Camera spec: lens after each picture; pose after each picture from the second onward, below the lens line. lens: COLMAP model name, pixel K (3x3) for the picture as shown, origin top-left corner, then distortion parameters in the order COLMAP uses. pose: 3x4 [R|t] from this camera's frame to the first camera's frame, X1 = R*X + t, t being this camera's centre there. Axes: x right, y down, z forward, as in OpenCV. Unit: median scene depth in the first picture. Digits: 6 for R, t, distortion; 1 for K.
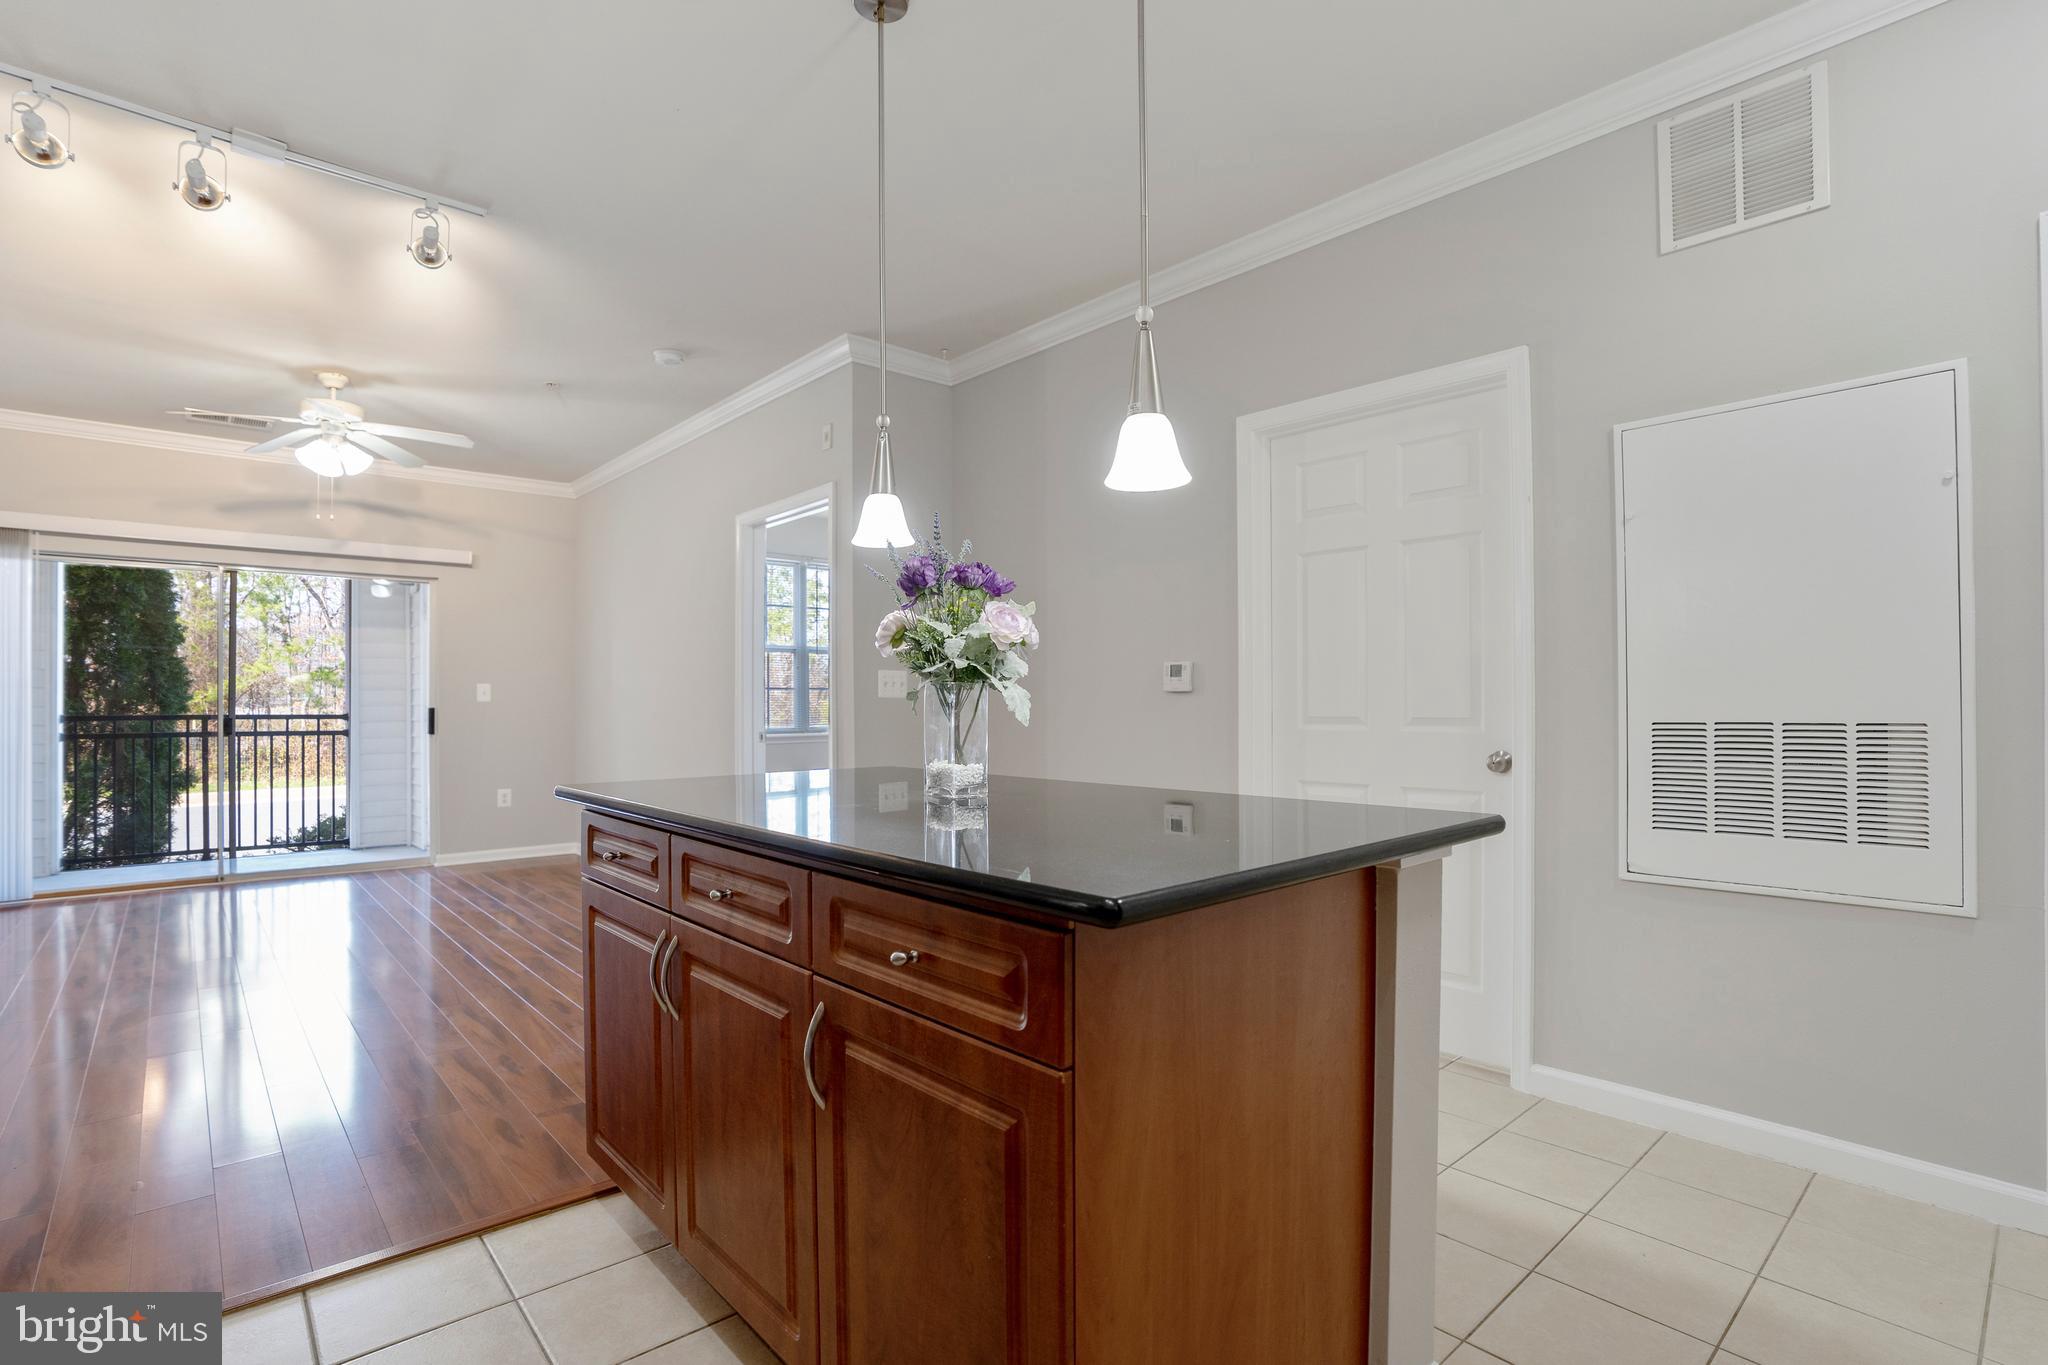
lens RADIAL K [[956.5, 0, 1020.6], [0, 956.5, 704.5], [0, 0, 1]] dist [0.001948, 0.000551]
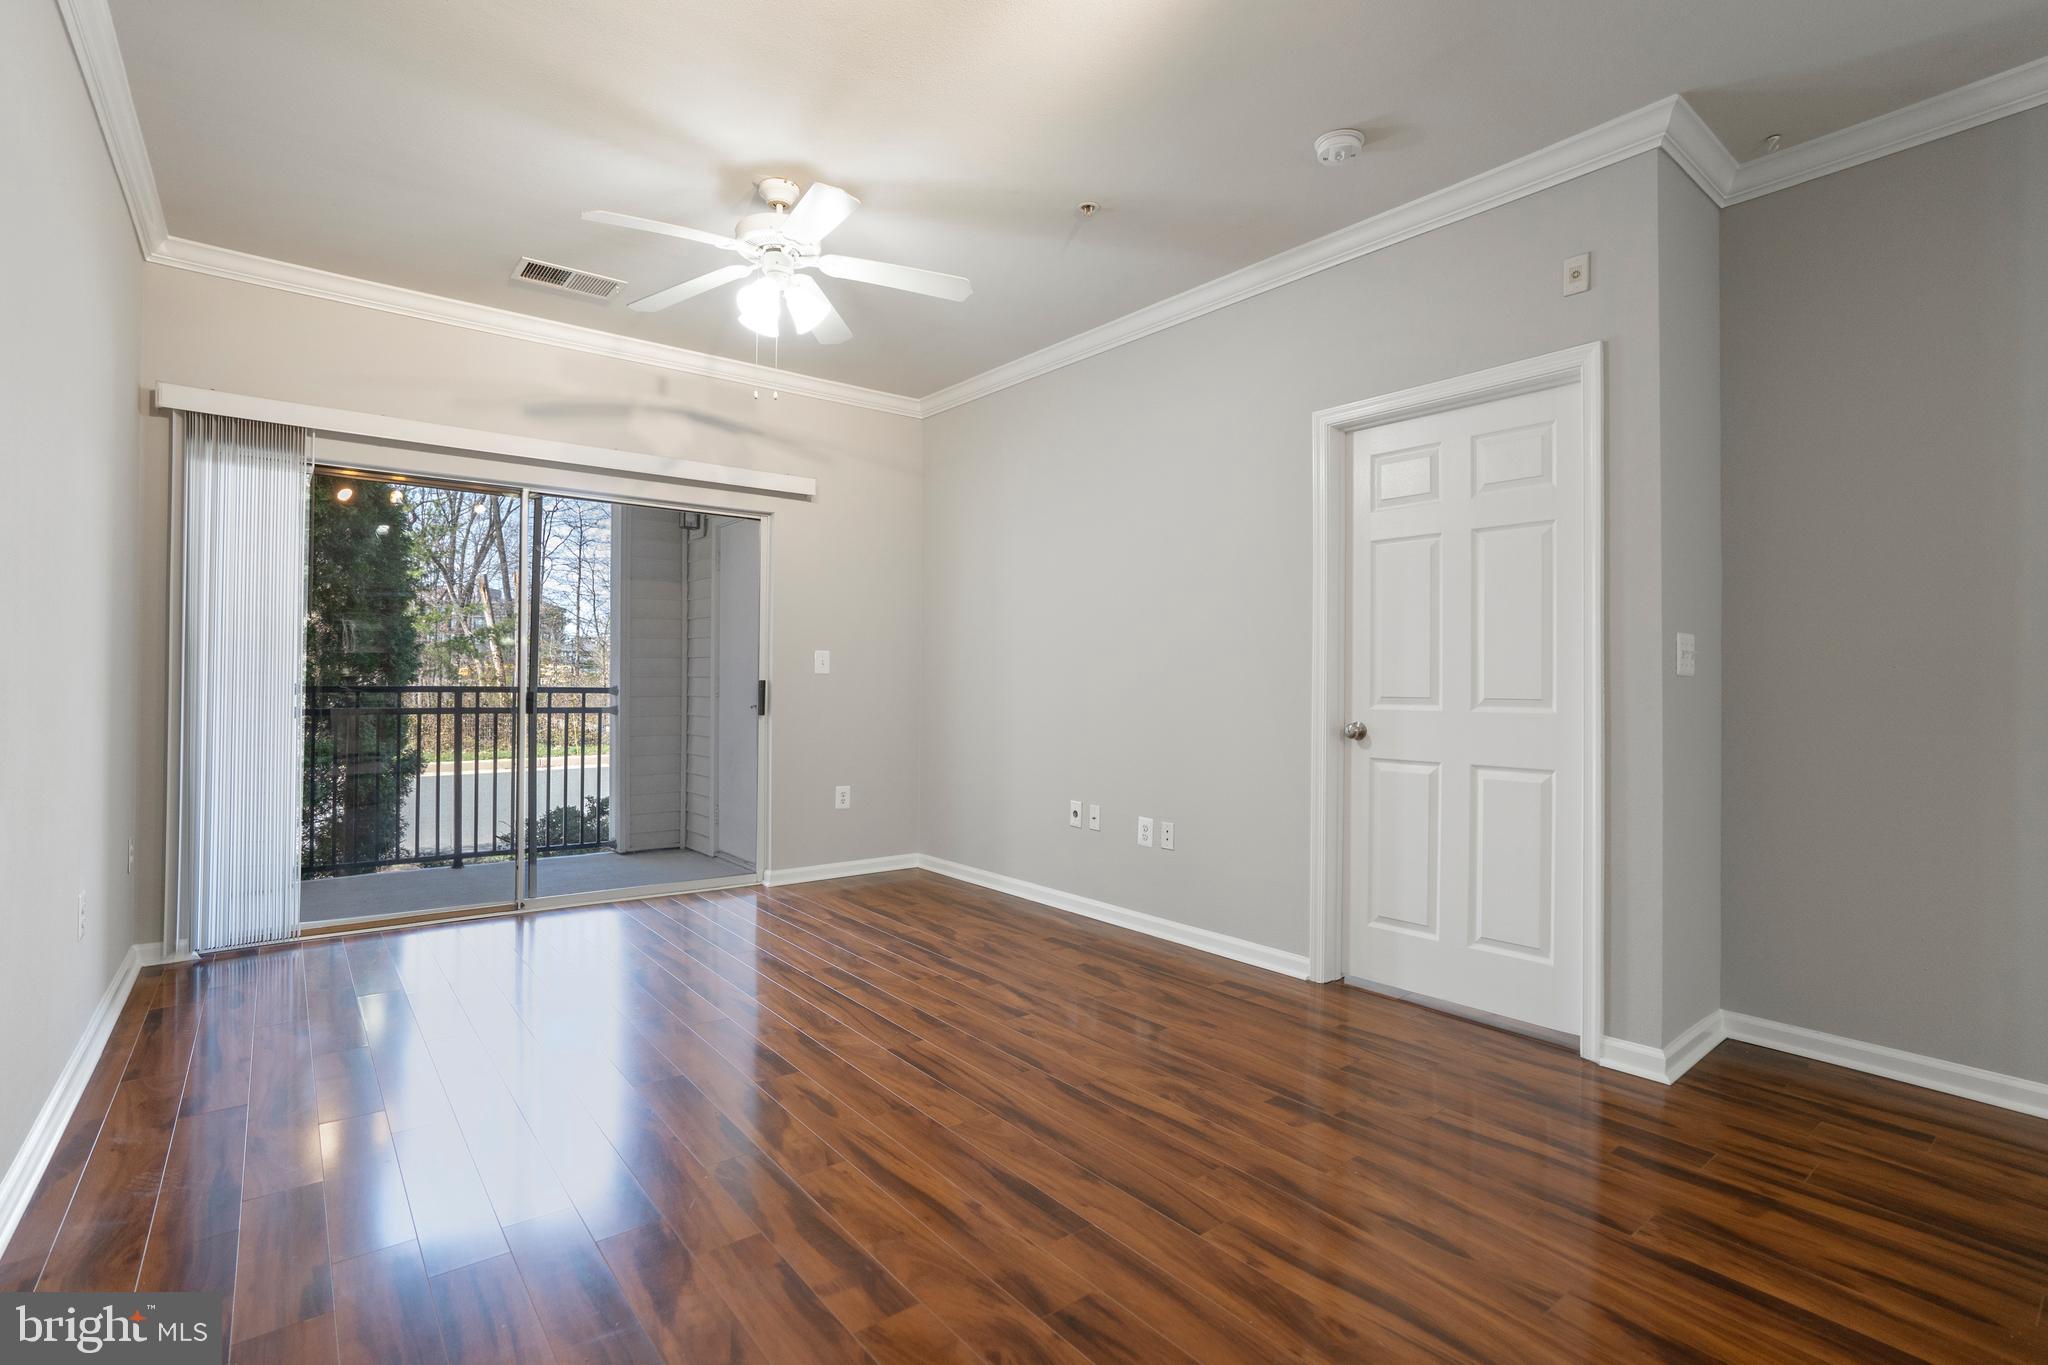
lens RADIAL K [[880.9, 0, 1024.0], [0, 880.9, 682.5], [0, 0, 1]] dist [-0.035528, 0.000192]
pose [[0.999918, 0.011140, 0.006343, -0.396332], [-0.011132, 0.999937, -0.001376, 0.003593], [-0.006357, 0.001305, 0.999979, 0.281570]]
